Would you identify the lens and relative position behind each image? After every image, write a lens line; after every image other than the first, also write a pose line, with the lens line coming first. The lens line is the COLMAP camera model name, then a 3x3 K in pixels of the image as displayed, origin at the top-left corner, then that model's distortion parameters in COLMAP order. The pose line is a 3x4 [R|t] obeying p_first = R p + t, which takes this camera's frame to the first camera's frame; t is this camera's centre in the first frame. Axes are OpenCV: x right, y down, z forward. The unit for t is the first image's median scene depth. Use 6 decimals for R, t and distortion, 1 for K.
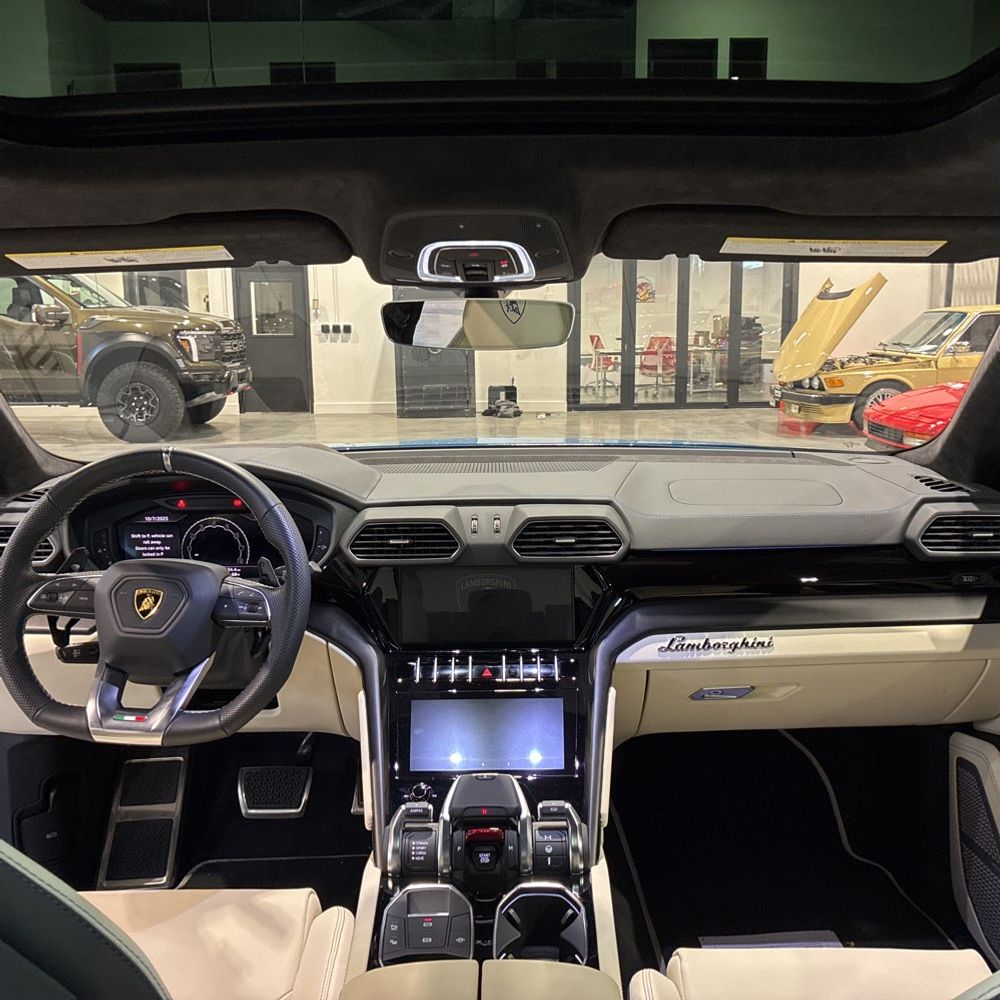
lens RADIAL K [[1014.0, 0, 494.9], [0, 1014.0, 496.8], [0, 0, 1]] dist [0.016984, 0.000000]
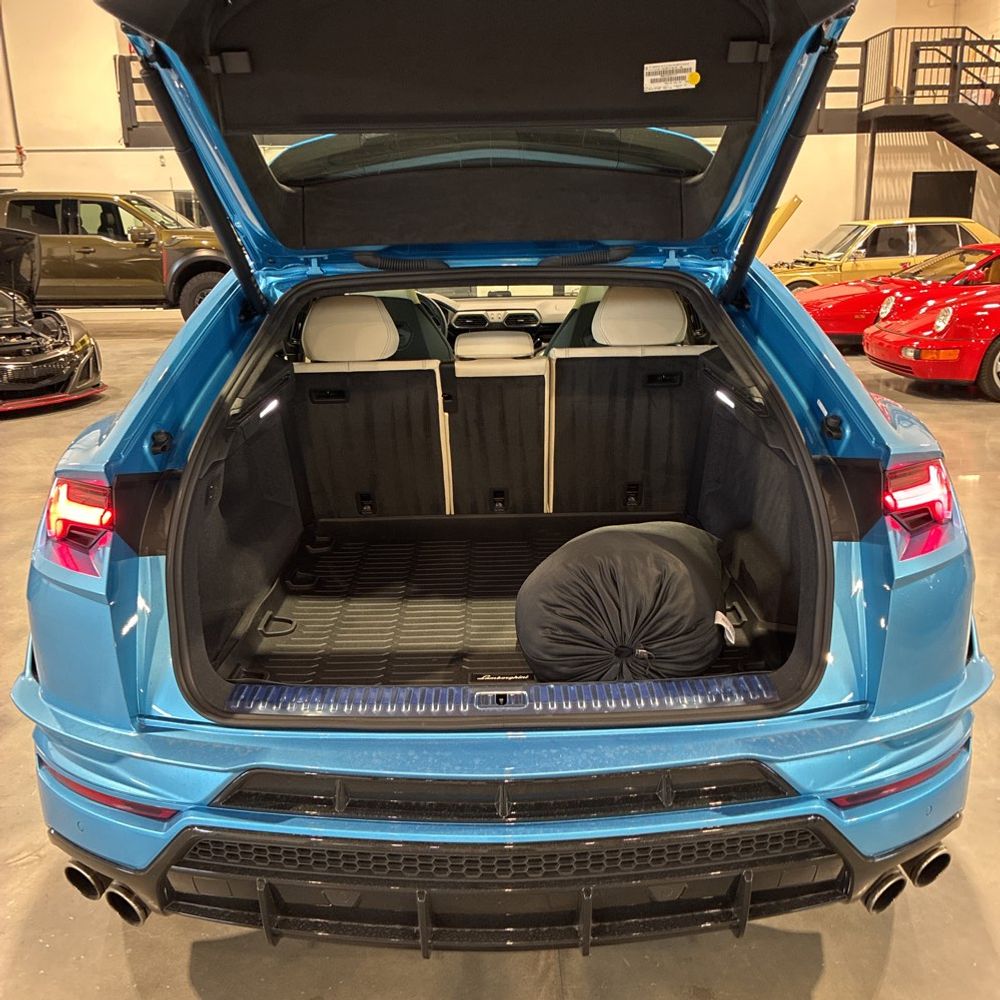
lens RADIAL K [[1014.0, 0, 488.6], [0, 1014.0, 504.4], [0, 0, 1]] dist [0.016984, 0.000000]
pose [[0.999955, -0.008871, -0.003390, -0.020125], [0.009147, 0.995659, 0.092630, 0.242123], [0.002553, -0.092657, 0.995695, -1.684842]]
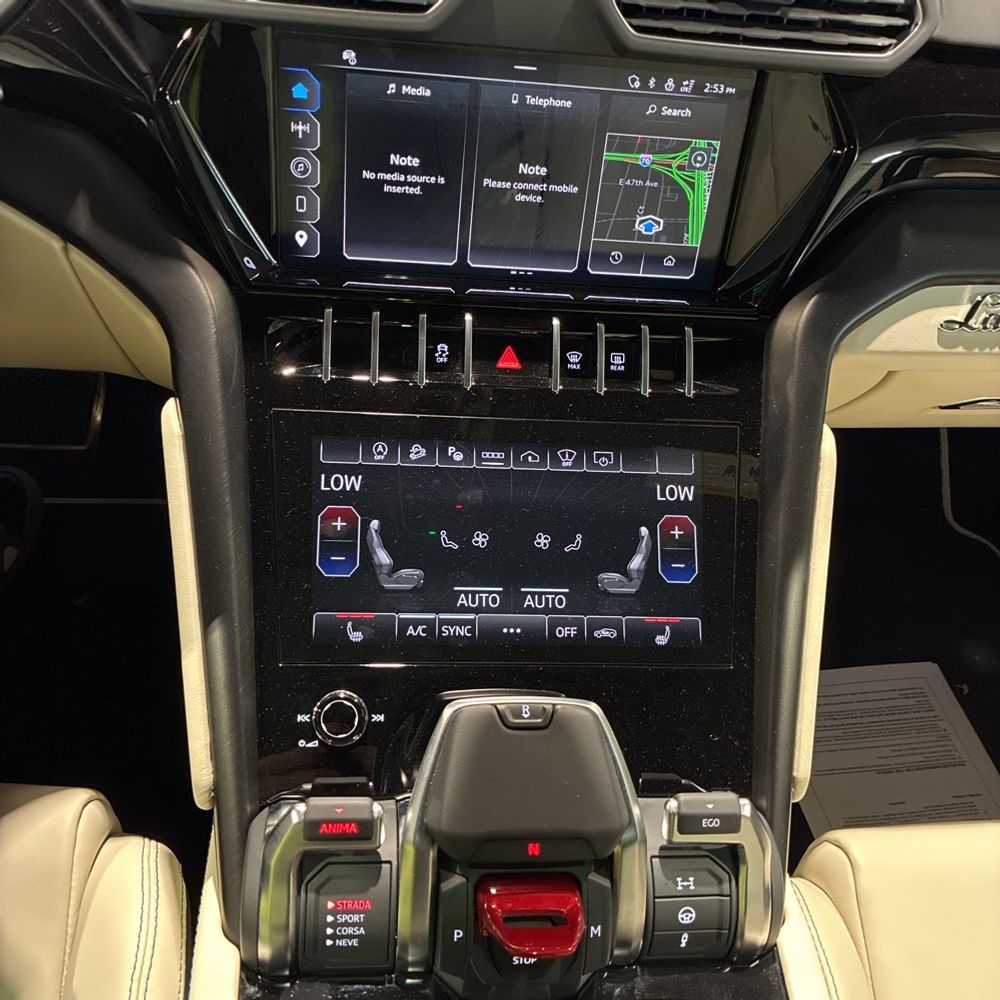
lens RADIAL K [[1014.0, 0, 505.5], [0, 1014.0, 501.6], [0, 0, 1]] dist [0.016984, 0.000000]
pose [[0.988257, 0.037768, 0.148058, -0.047808], [-0.111357, 0.841521, 0.528623, 0.011408], [-0.104629, -0.538902, 0.835845, 0.472951]]
